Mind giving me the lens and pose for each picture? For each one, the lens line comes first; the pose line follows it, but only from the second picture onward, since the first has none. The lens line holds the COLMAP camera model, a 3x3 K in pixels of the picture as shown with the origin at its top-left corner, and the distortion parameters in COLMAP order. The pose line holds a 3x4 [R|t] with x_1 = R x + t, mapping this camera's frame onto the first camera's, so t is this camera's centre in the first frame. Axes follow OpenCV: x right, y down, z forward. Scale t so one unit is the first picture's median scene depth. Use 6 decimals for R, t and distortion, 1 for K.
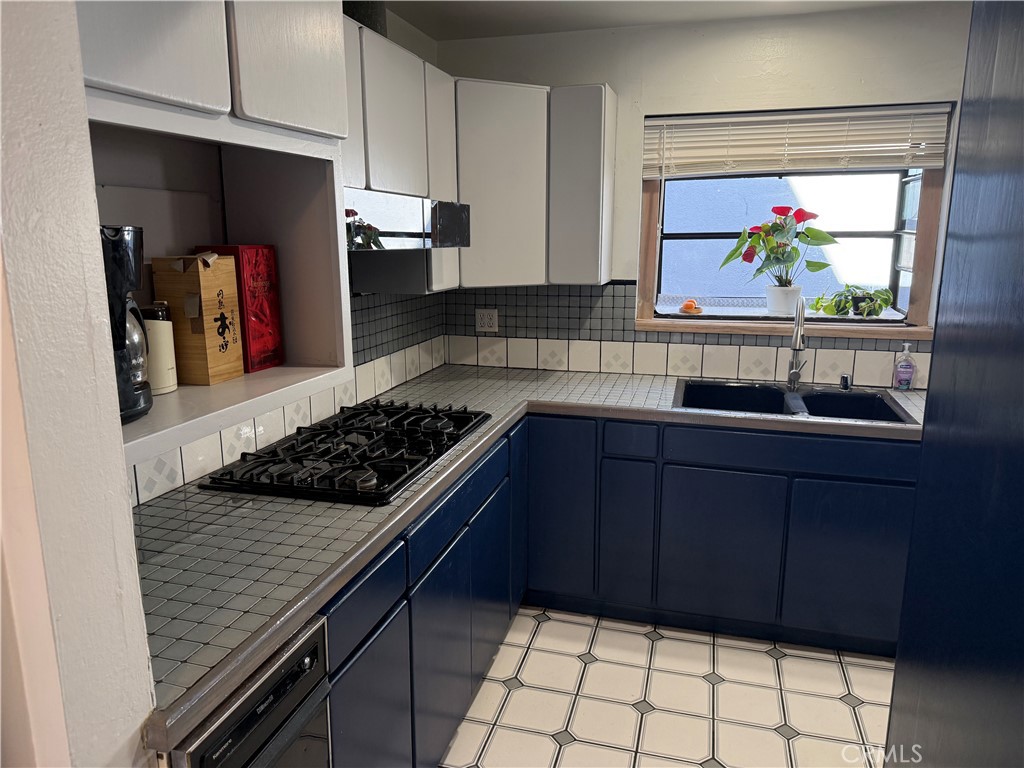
lens RADIAL K [[717.3, 0, 507.9], [0, 717.3, 383.6], [0, 0, 1]] dist [-0.038205, -0.008571]
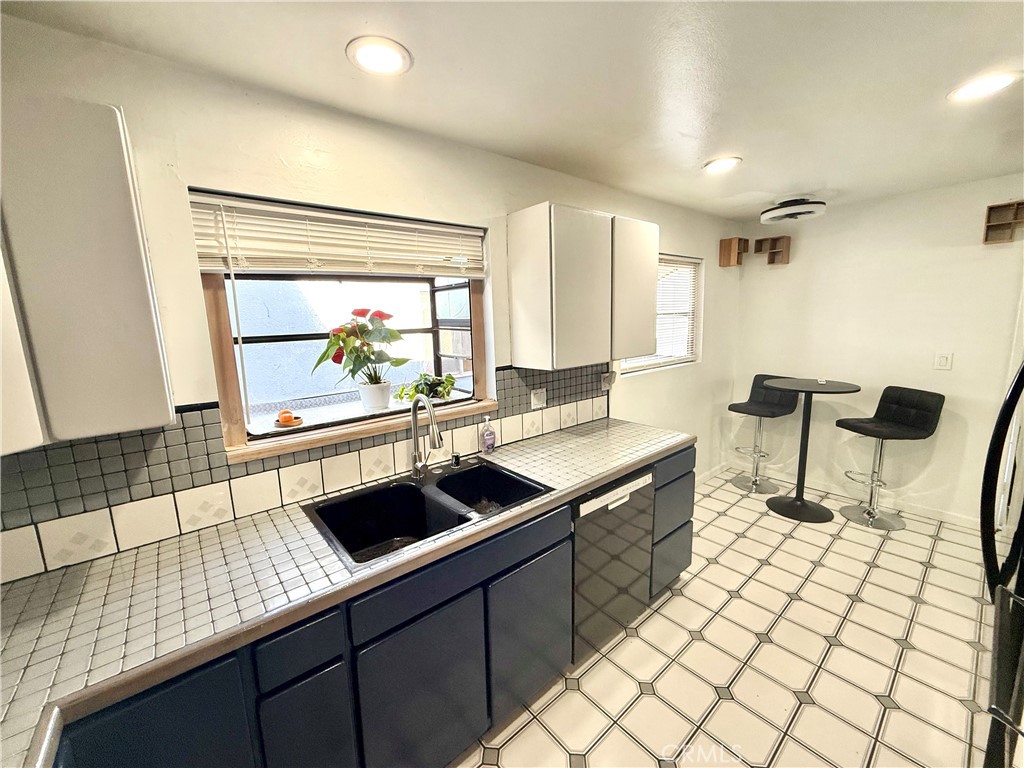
lens RADIAL K [[407.5, 0, 509.1], [0, 407.5, 385.5], [0, 0, 1]] dist [0.001741, 0.000876]
pose [[0.566776, -0.140027, 0.811885, 0.003567], [0.190203, 0.981069, 0.036426, -0.118116], [-0.801616, 0.133778, 0.582680, 0.490925]]
